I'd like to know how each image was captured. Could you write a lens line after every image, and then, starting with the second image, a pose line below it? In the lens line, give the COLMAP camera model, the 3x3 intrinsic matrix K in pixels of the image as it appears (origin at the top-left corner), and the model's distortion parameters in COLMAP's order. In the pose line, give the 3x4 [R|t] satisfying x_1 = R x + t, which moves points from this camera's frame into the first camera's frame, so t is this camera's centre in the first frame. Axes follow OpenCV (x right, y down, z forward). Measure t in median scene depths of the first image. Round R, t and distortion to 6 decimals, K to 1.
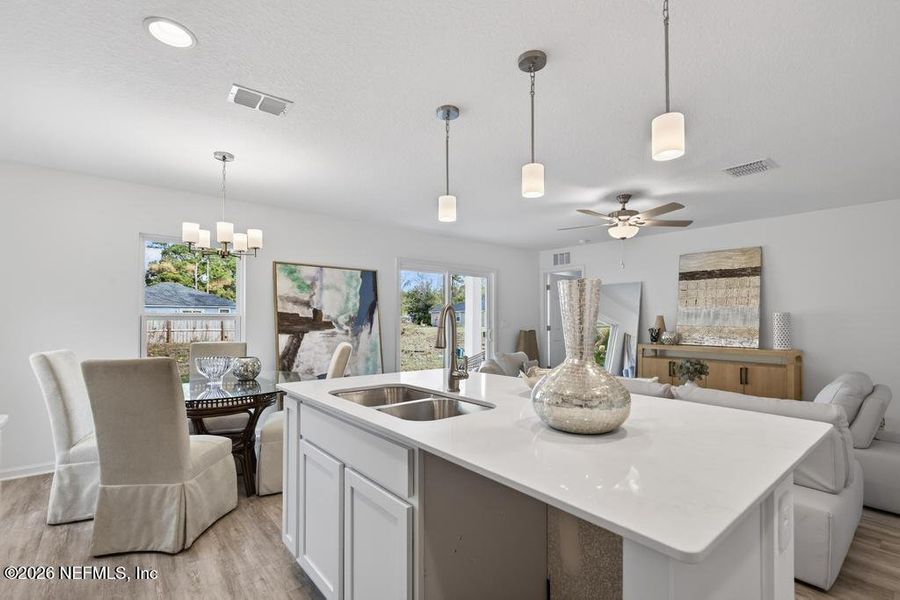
lens RADIAL K [[416.8, 0, 446.6], [0, 416.8, 311.8], [0, 0, 1]] dist [-0.001812, 0.003271]
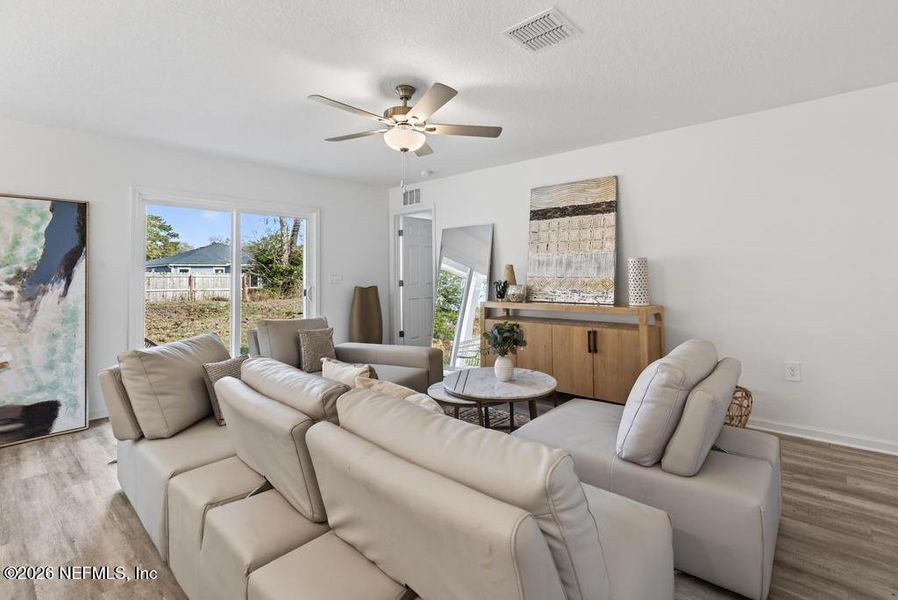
lens RADIAL K [[426.5, 0, 448.9], [0, 426.5, 257.4], [0, 0, 1]] dist [0.001795, 0.000795]
pose [[0.990078, -0.008379, 0.140267, 0.351845], [0.011907, 0.999633, -0.024331, 0.016290], [-0.140011, 0.025760, 0.989815, 0.267230]]
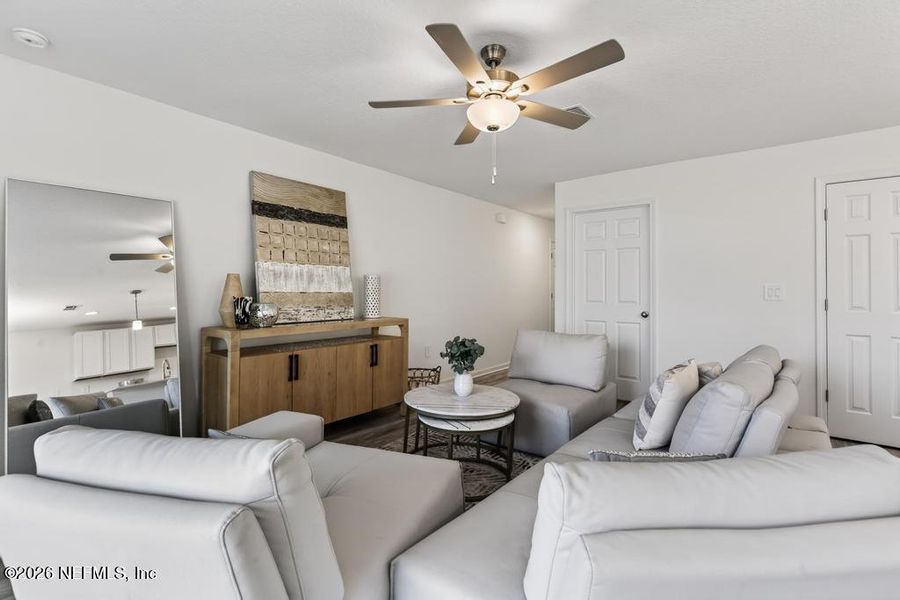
lens RADIAL K [[416.8, 0, 461.2], [0, 416.8, 286.0], [0, 0, 1]] dist [-0.001812, 0.003271]
pose [[-0.217177, 0.001401, 0.976131, -0.082255], [-0.019625, 0.999791, -0.005801, 0.026334], [-0.975935, -0.020417, -0.217104, 1.026831]]
